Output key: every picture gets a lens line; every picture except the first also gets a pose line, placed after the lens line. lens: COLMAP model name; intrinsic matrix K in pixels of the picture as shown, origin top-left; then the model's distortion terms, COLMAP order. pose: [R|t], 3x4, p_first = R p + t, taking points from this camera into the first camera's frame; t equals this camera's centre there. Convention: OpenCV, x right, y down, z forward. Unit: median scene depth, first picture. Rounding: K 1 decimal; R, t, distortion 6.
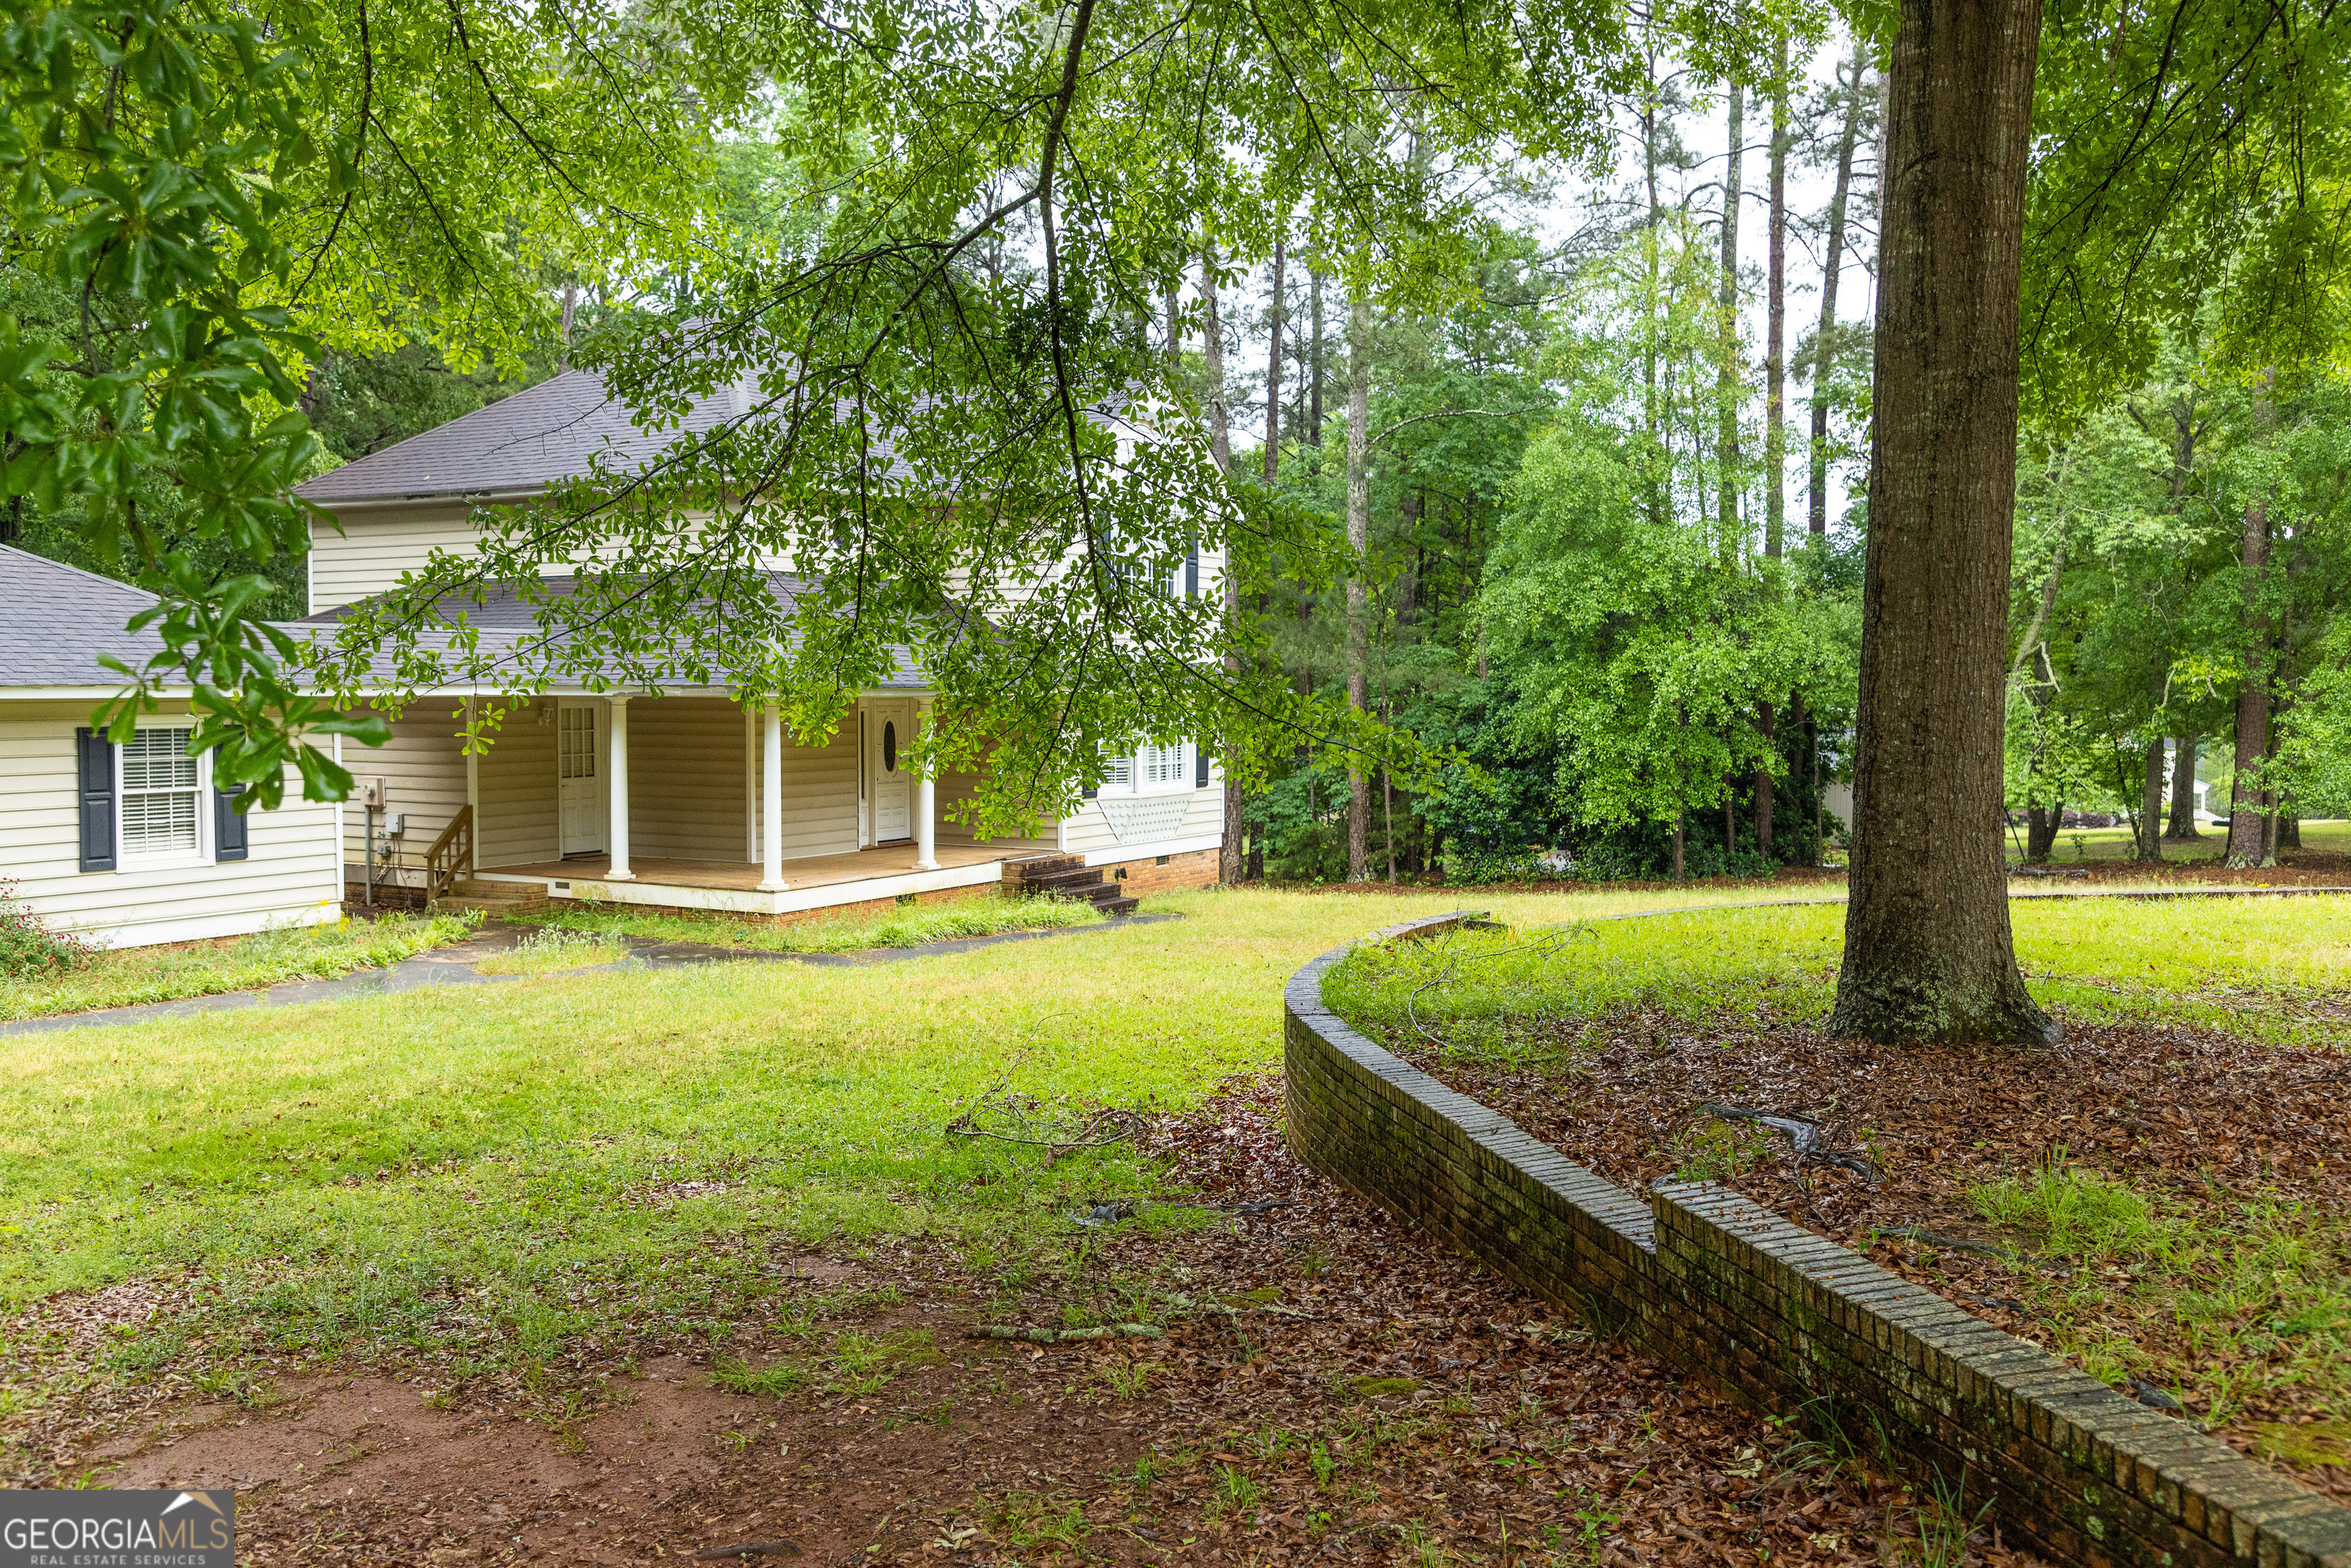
lens RADIAL K [[2103.0, 0, 1175.5], [0, 2103.0, 784.0], [0, 0, 1]] dist [-0.003749, 0.000938]
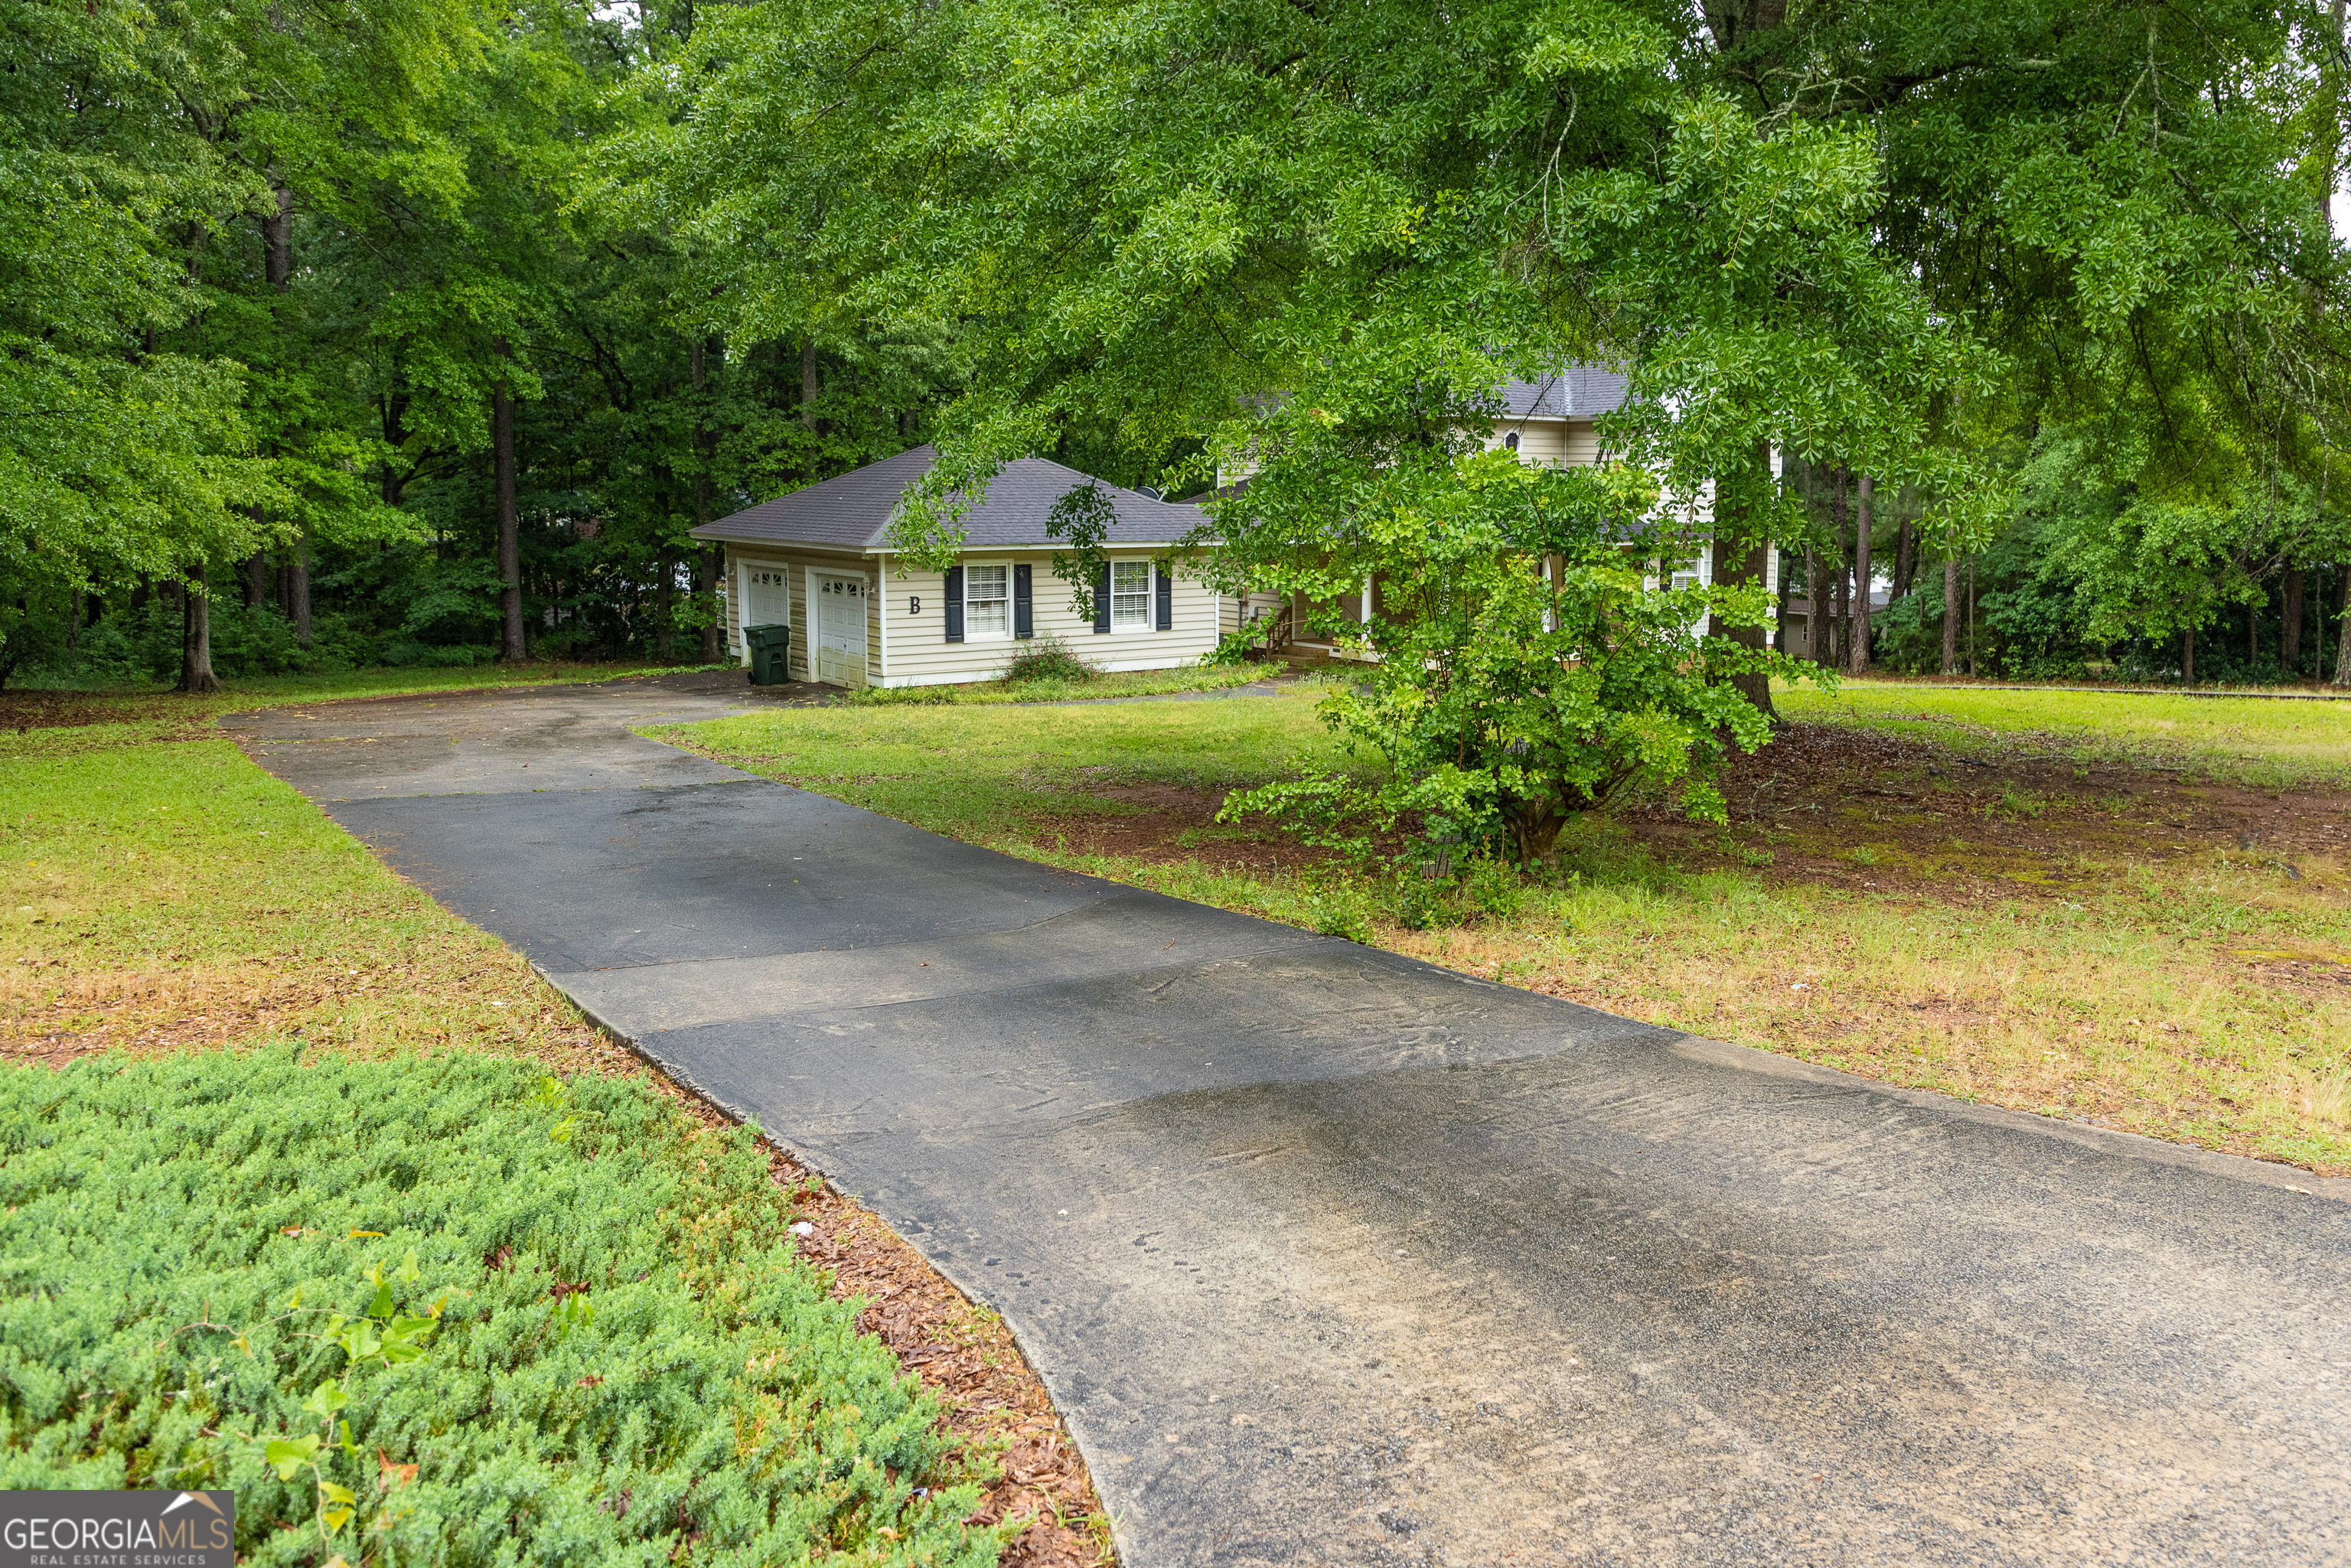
lens RADIAL K [[1626.9, 0, 1175.5], [0, 1626.9, 784.0], [0, 0, 1]] dist [-0.031361, -0.000094]
pose [[0.906710, 0.073216, -0.415350, 0.161480], [-0.021211, 0.991486, 0.128472, -0.013121], [0.421220, -0.107677, 0.900544, -0.301195]]
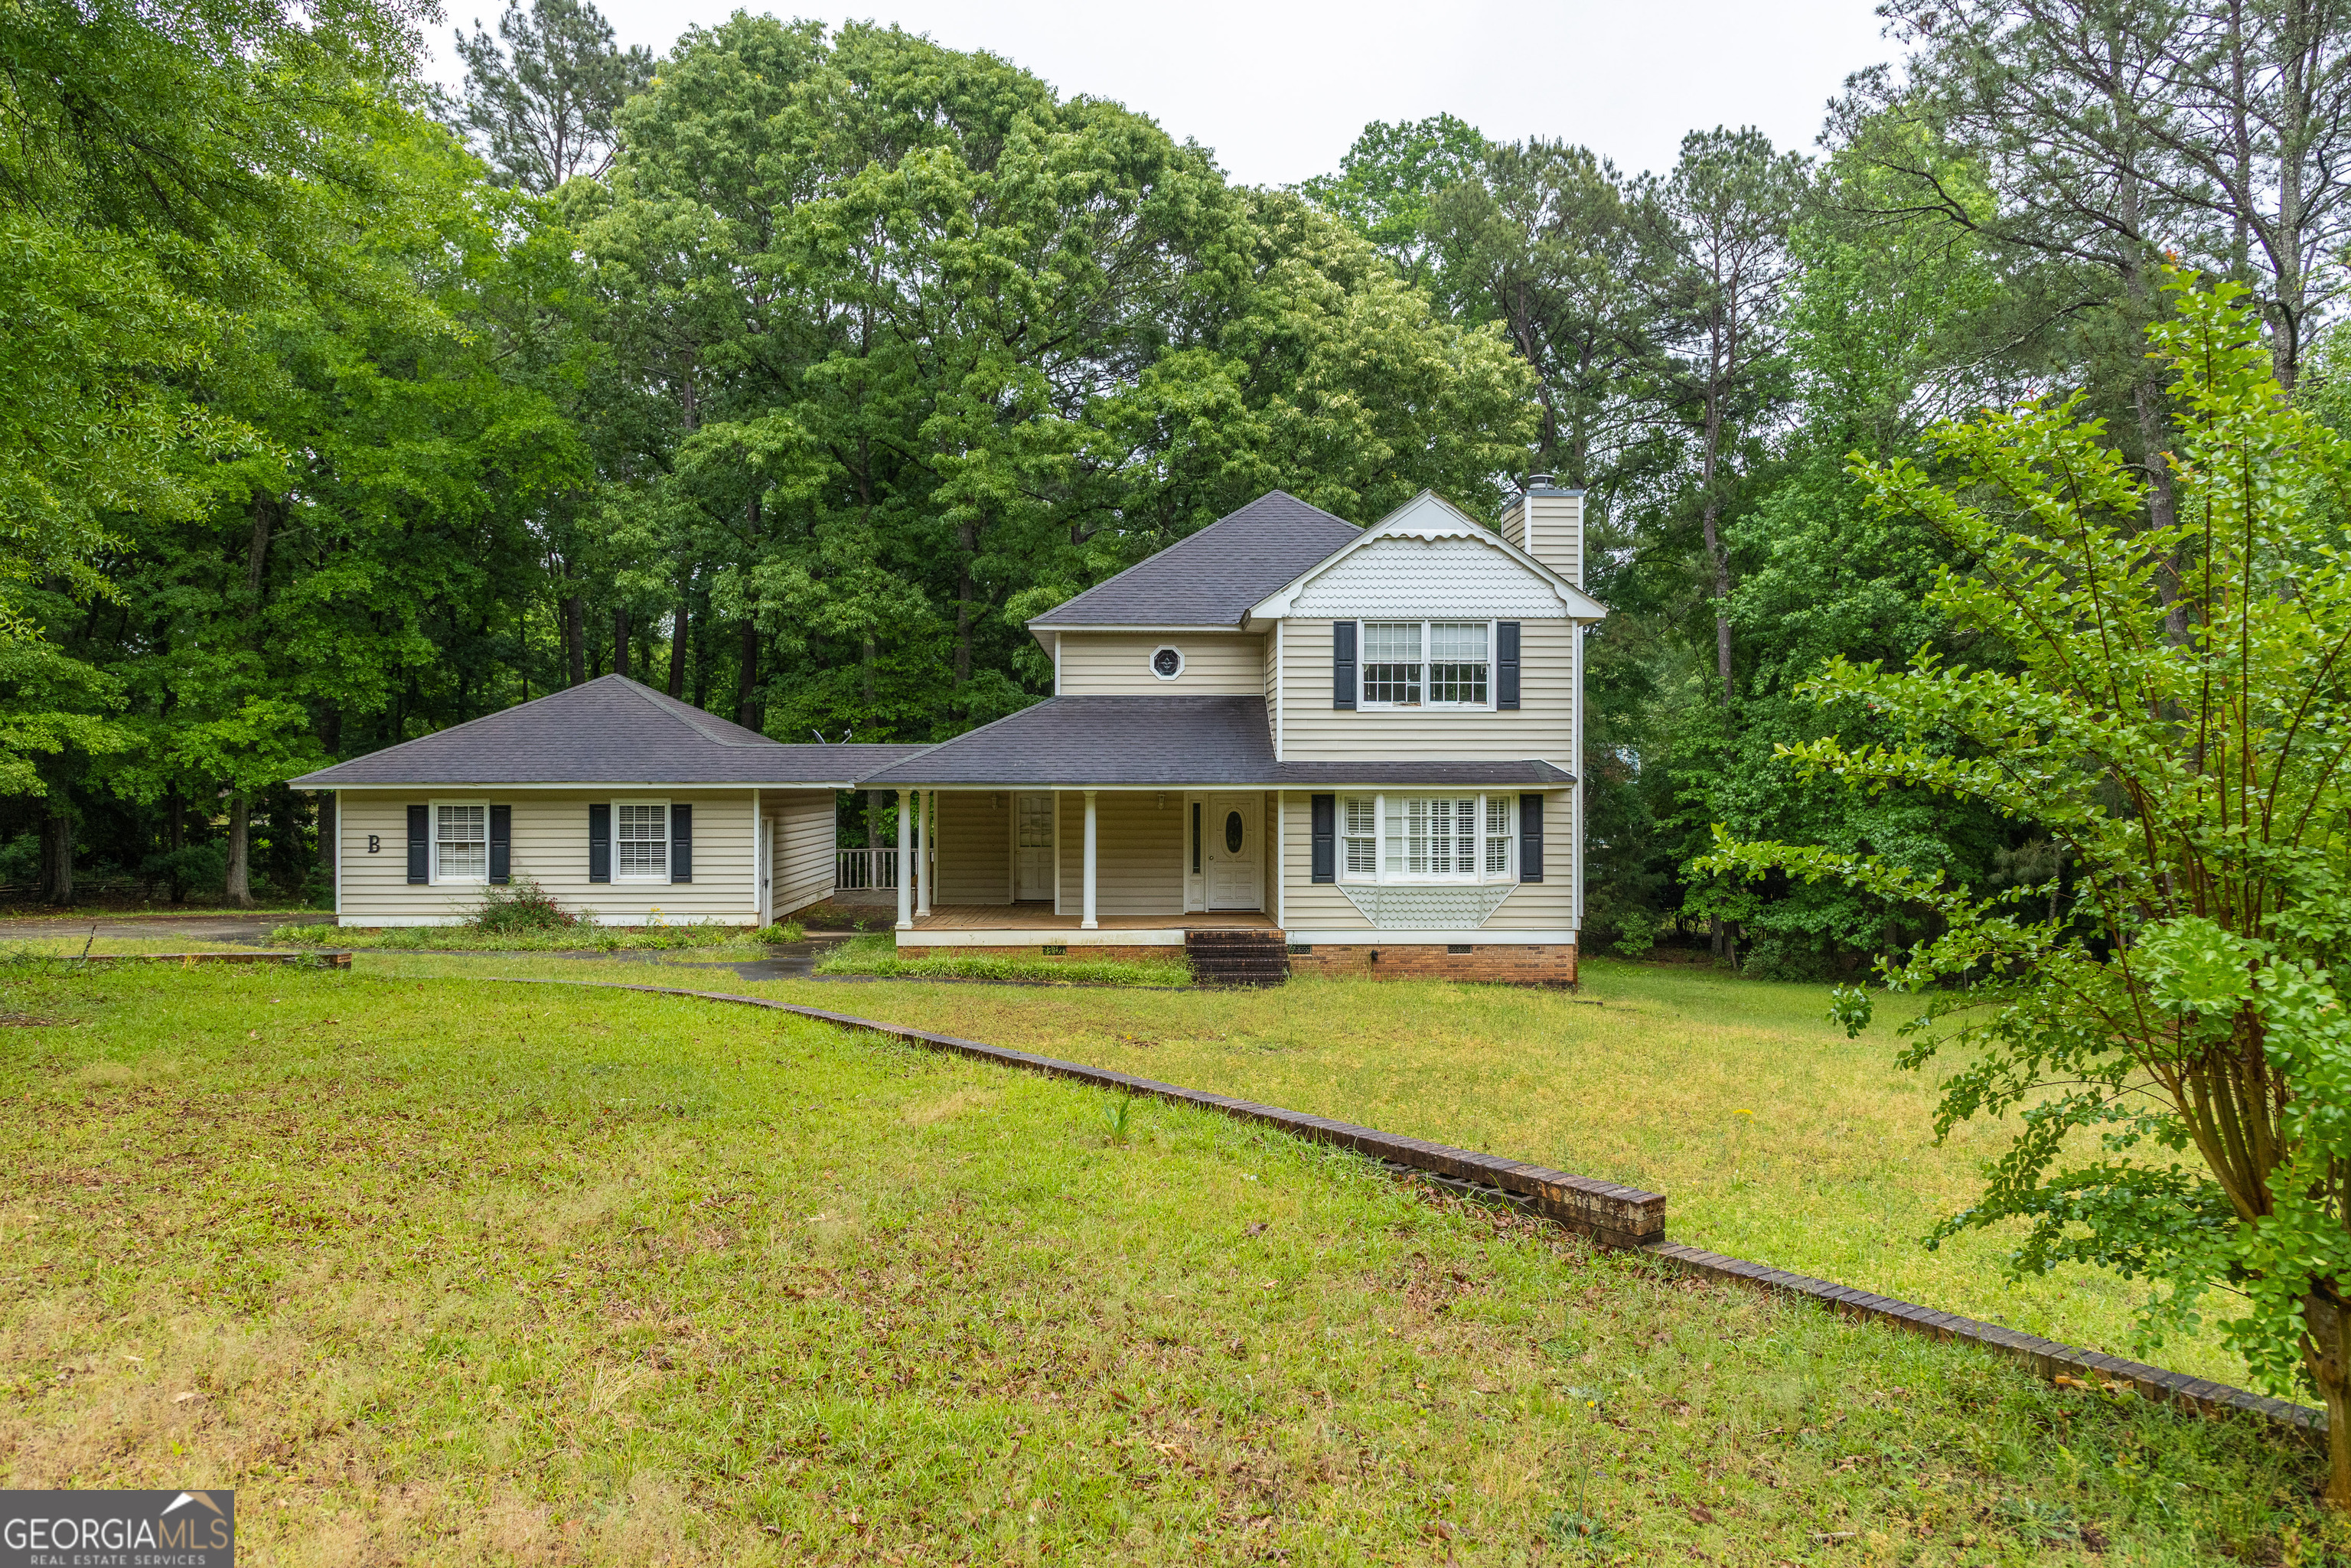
lens RADIAL K [[1622.1, 0, 1175.5], [0, 1622.1, 784.0], [0, 0, 1]] dist [0.027984, -0.000366]
pose [[0.508134, 0.005530, -0.861260, 0.741411], [-0.042059, 0.998946, -0.018401, -0.030312], [0.860251, 0.045574, 0.507831, 0.547892]]
